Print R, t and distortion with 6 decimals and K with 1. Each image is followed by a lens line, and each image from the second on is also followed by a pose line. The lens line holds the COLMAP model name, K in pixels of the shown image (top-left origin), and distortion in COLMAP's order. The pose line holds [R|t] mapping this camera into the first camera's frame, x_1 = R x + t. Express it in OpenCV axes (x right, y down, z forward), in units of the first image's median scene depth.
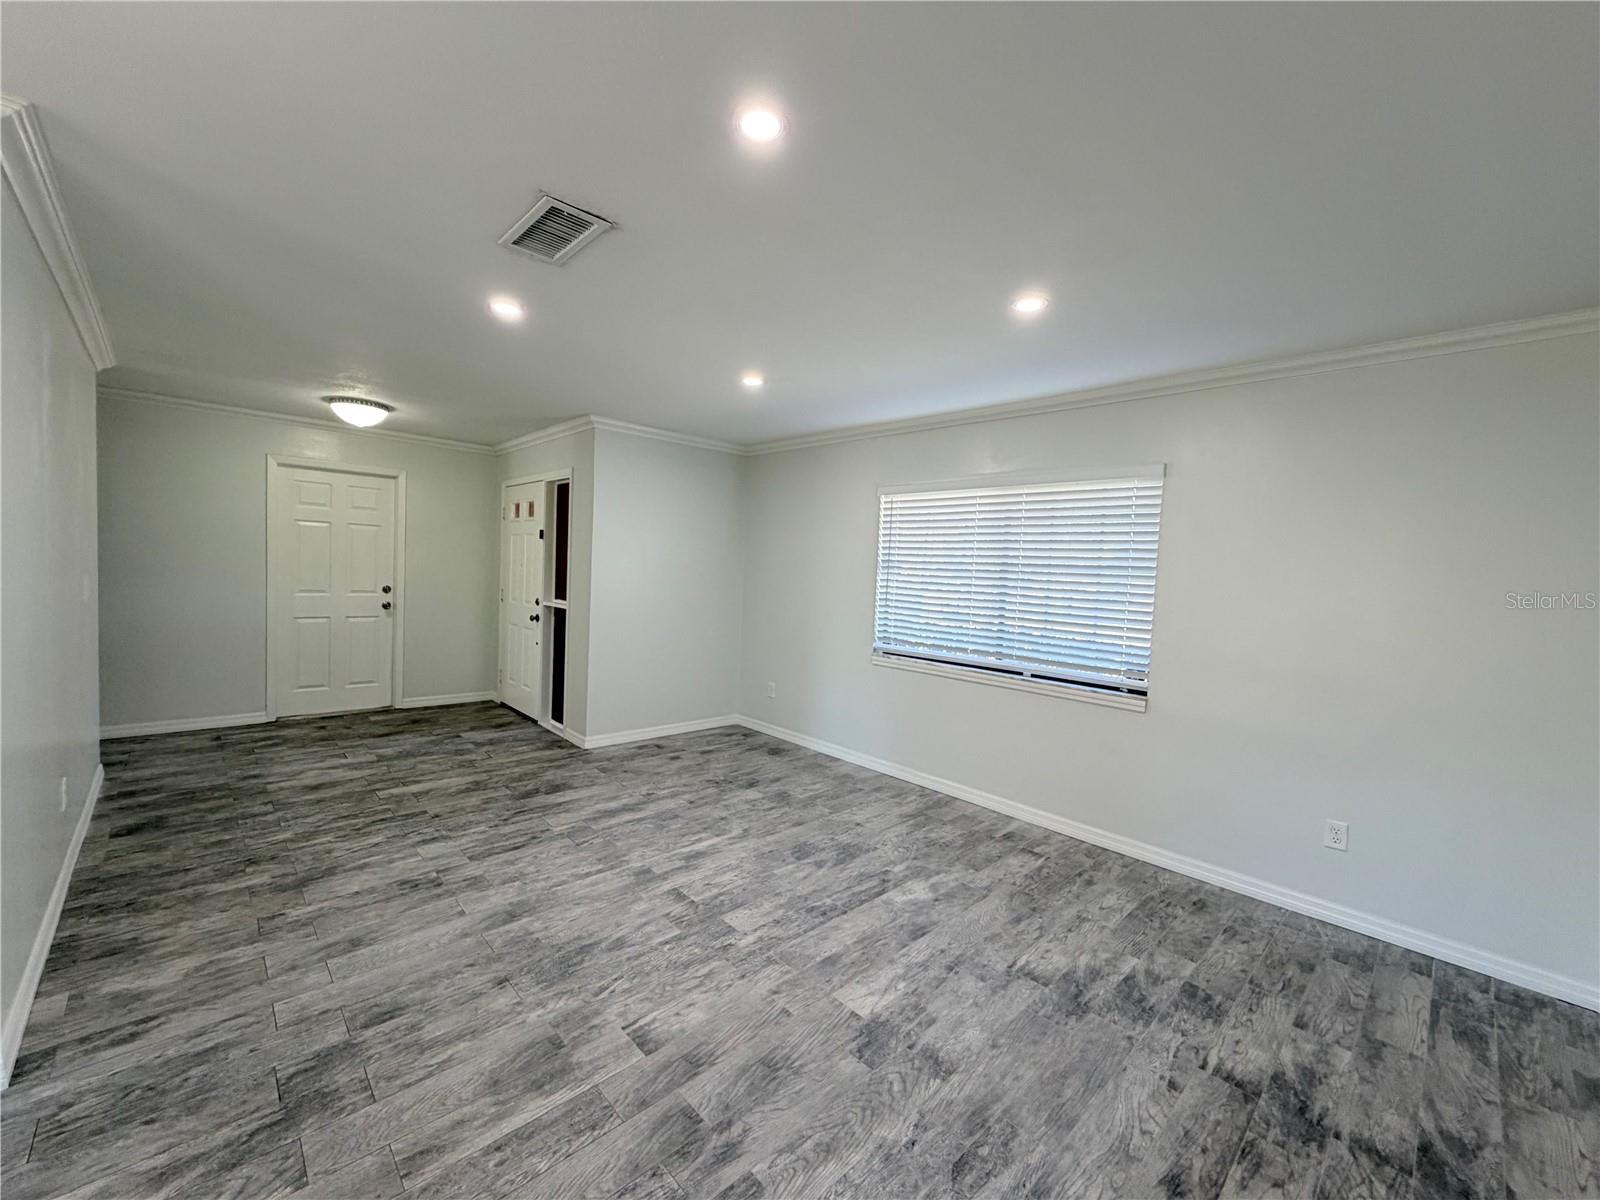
lens RADIAL K [[639.6, 0, 798.3], [0, 639.6, 601.3], [0, 0, 1]] dist [0.000732, 0.000542]
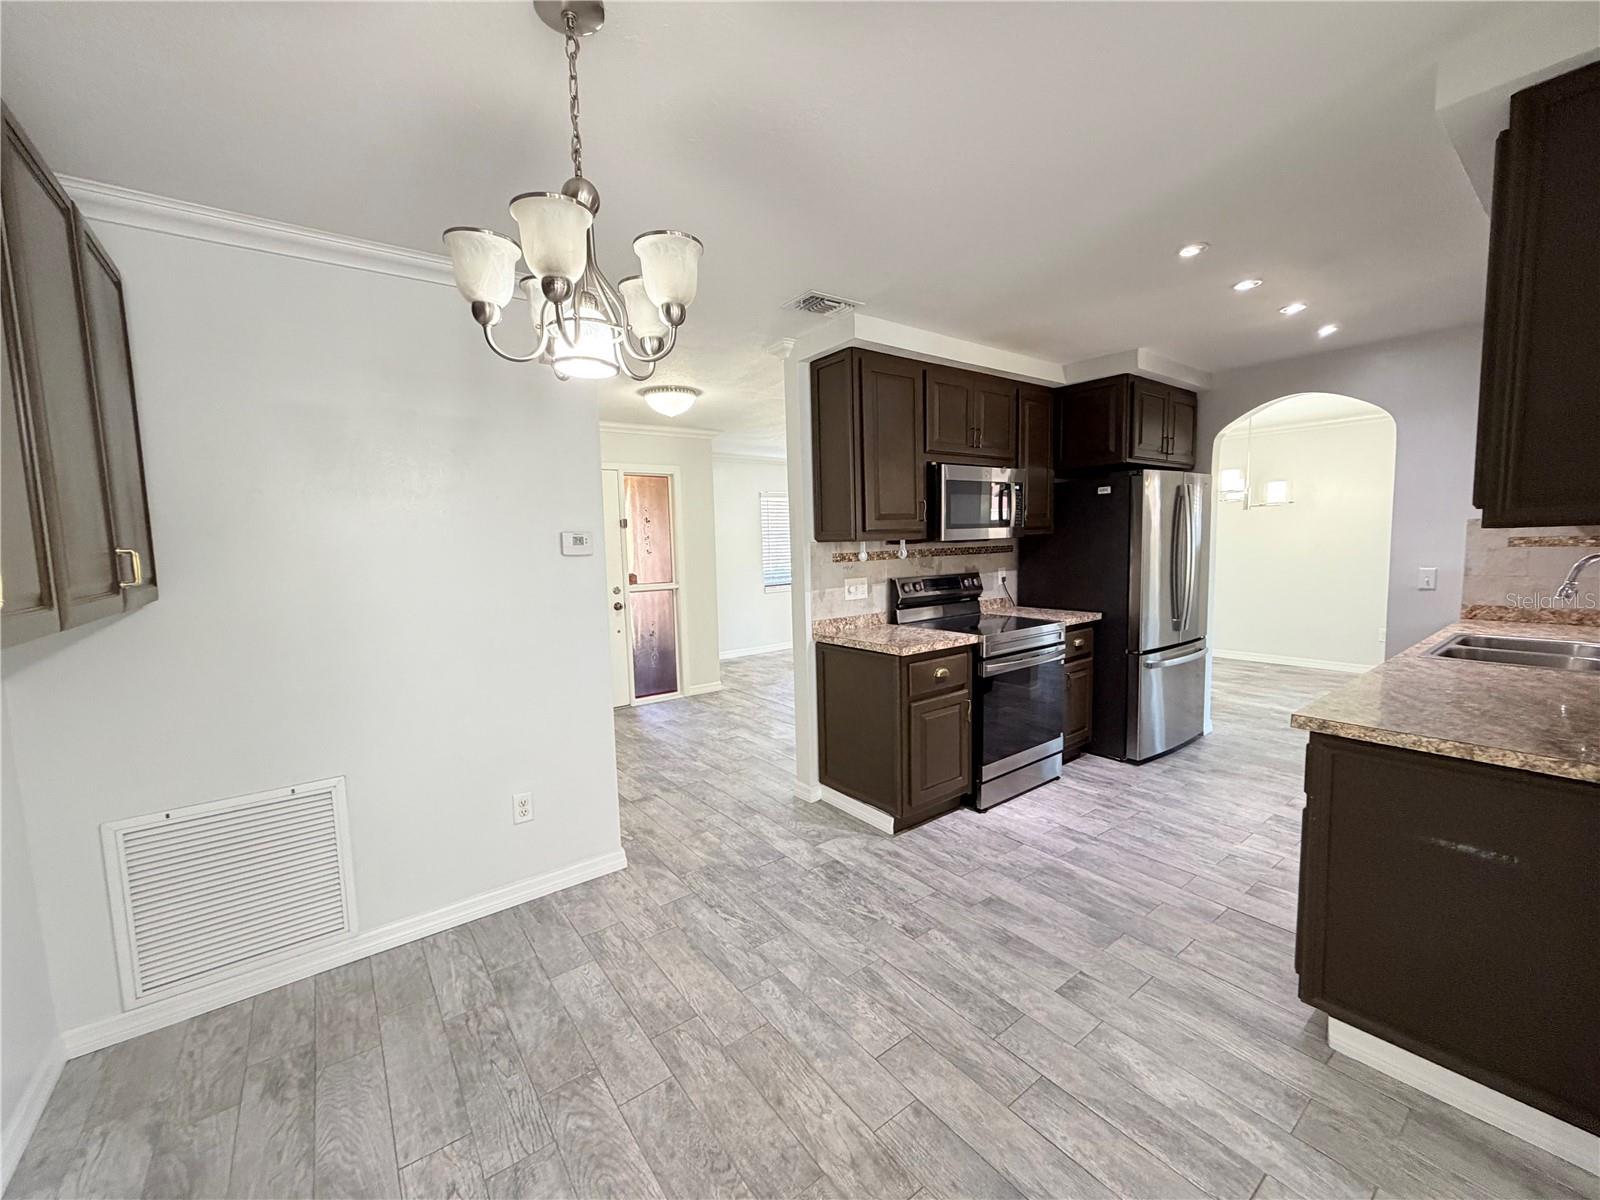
lens RADIAL K [[639.6, 0, 796.5], [0, 639.6, 598.9], [0, 0, 1]] dist [0.000732, 0.000542]
pose [[0.109077, -0.139665, 0.984173, -2.692869], [0.083293, 0.987883, 0.130959, -0.185246], [-0.990537, 0.067690, 0.119389, 1.175965]]
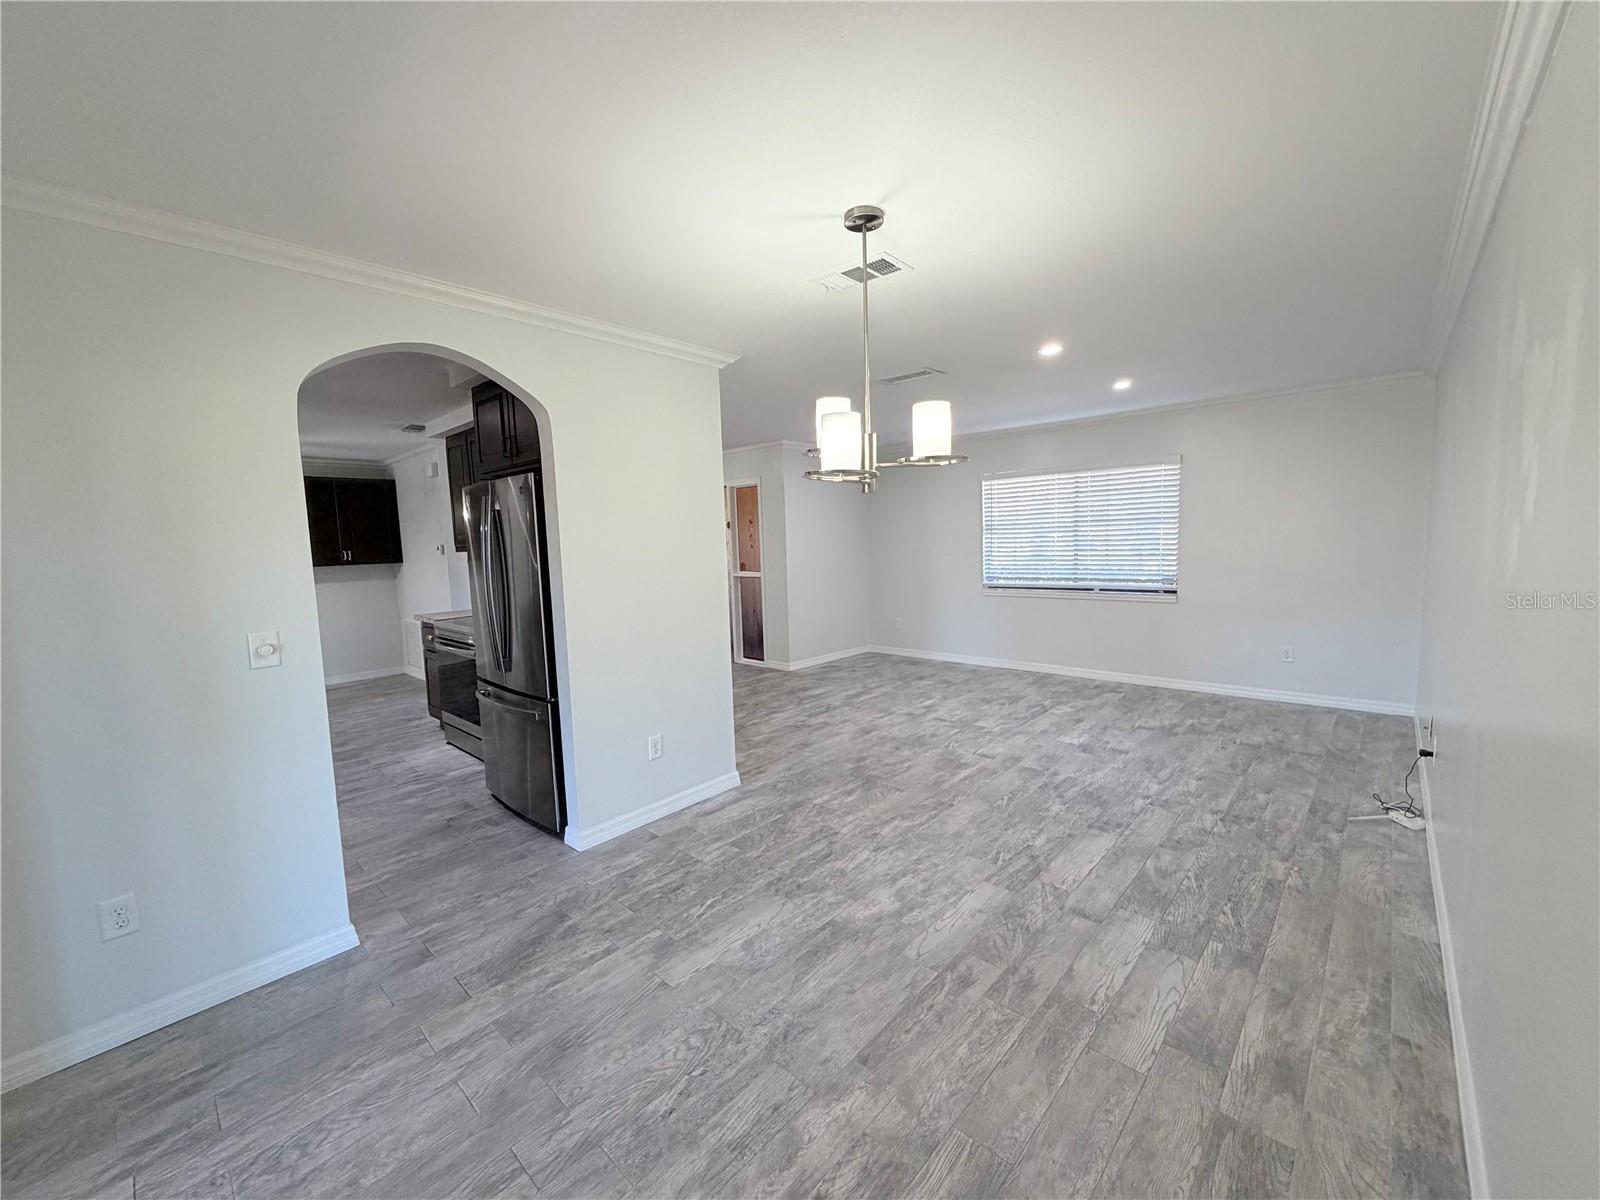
lens RADIAL K [[639.6, 0, 796.0], [0, 639.6, 601.0], [0, 0, 1]] dist [0.000732, 0.000542]
pose [[0.995034, -0.083901, 0.053548, -0.659565], [0.081311, 0.995491, 0.048838, 0.005505], [-0.057404, -0.044242, 0.997370, -0.757750]]
